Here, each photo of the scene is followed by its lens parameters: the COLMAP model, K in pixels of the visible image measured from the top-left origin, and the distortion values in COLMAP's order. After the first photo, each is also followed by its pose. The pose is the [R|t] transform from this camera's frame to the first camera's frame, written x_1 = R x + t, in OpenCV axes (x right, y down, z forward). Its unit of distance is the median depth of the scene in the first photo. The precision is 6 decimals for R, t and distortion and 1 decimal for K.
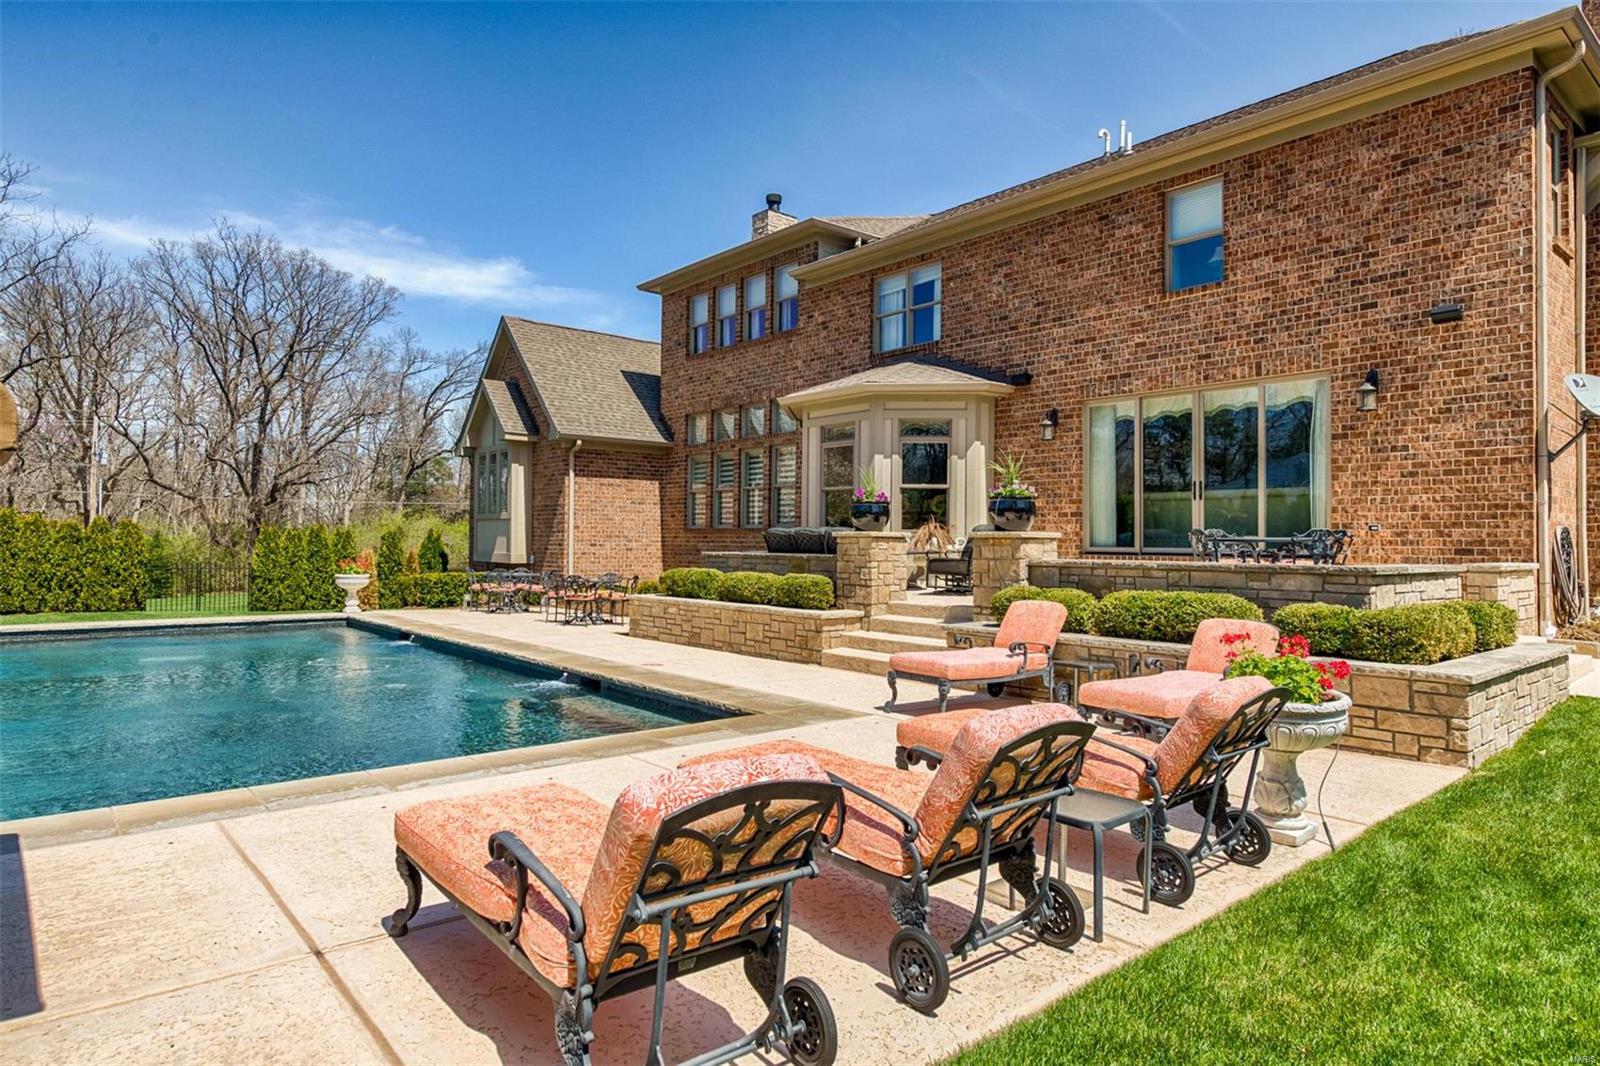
lens RADIAL K [[940.8, 0, 800.0], [0, 940.8, 533.0], [0, 0, 1]] dist [0.004089, 0.001094]
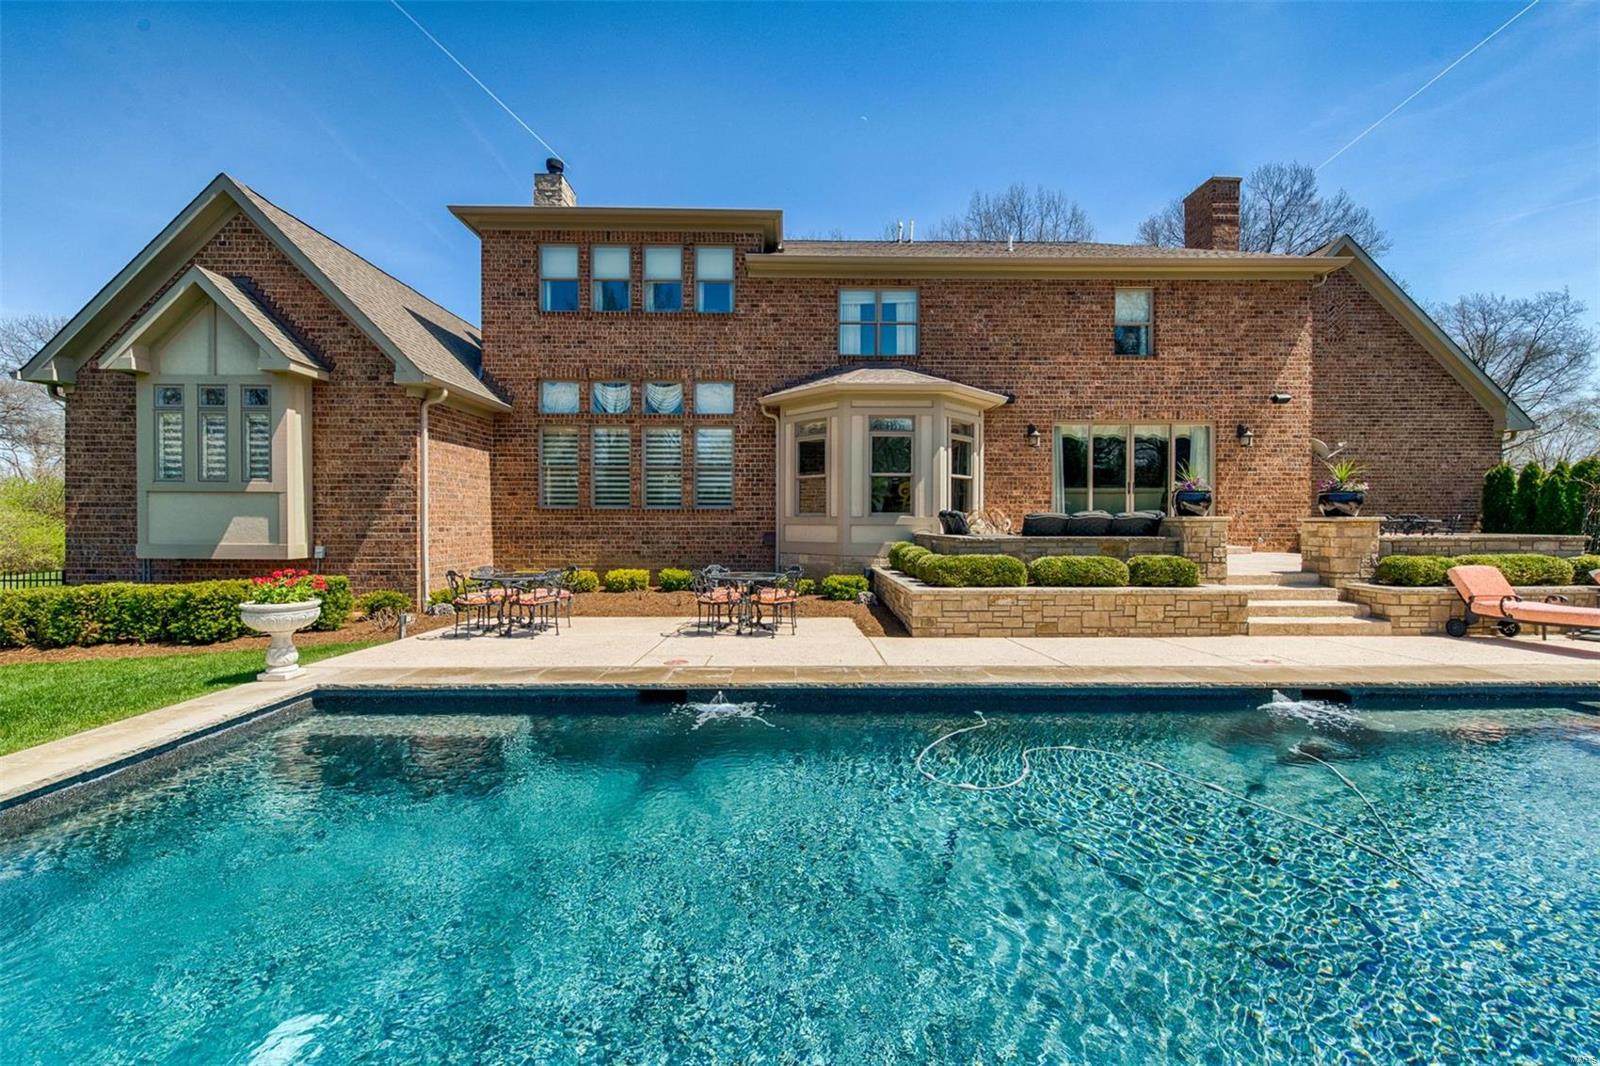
lens RADIAL K [[632.9, 0, 799.1], [0, 632.9, 524.9], [0, 0, 1]] dist [0.011891, -0.000050]
pose [[0.634212, -0.014662, 0.773020, -0.681848], [-0.003370, 0.999758, 0.021727, -0.004960], [-0.773152, -0.016385, 0.634009, 0.701878]]
